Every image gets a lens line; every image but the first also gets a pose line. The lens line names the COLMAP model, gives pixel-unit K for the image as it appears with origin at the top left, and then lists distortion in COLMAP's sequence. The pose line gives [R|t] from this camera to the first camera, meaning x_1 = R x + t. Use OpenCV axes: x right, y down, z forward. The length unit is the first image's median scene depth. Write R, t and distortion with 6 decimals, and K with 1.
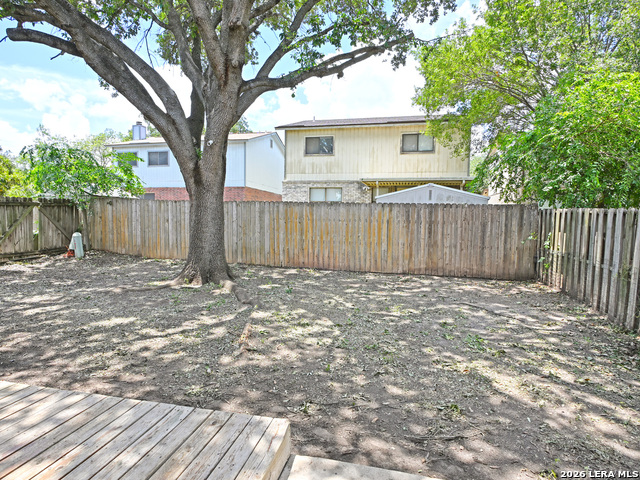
lens RADIAL K [[357.0, 0, 318.9], [0, 357.0, 240.0], [0, 0, 1]] dist [-0.004819, 0.004957]
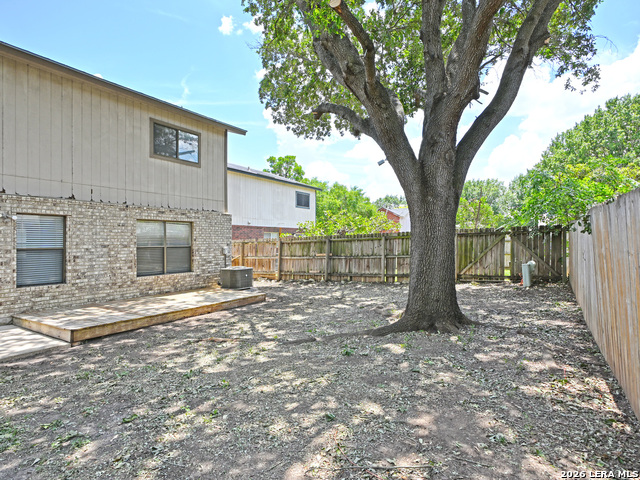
lens RADIAL K [[357.0, 0, 323.4], [0, 357.0, 240.3], [0, 0, 1]] dist [-0.004819, 0.004957]
pose [[-0.321792, -0.016350, -0.946669, 0.756790], [-0.054457, 0.998515, 0.001266, -0.092266], [0.945243, 0.051960, -0.322205, 1.523397]]
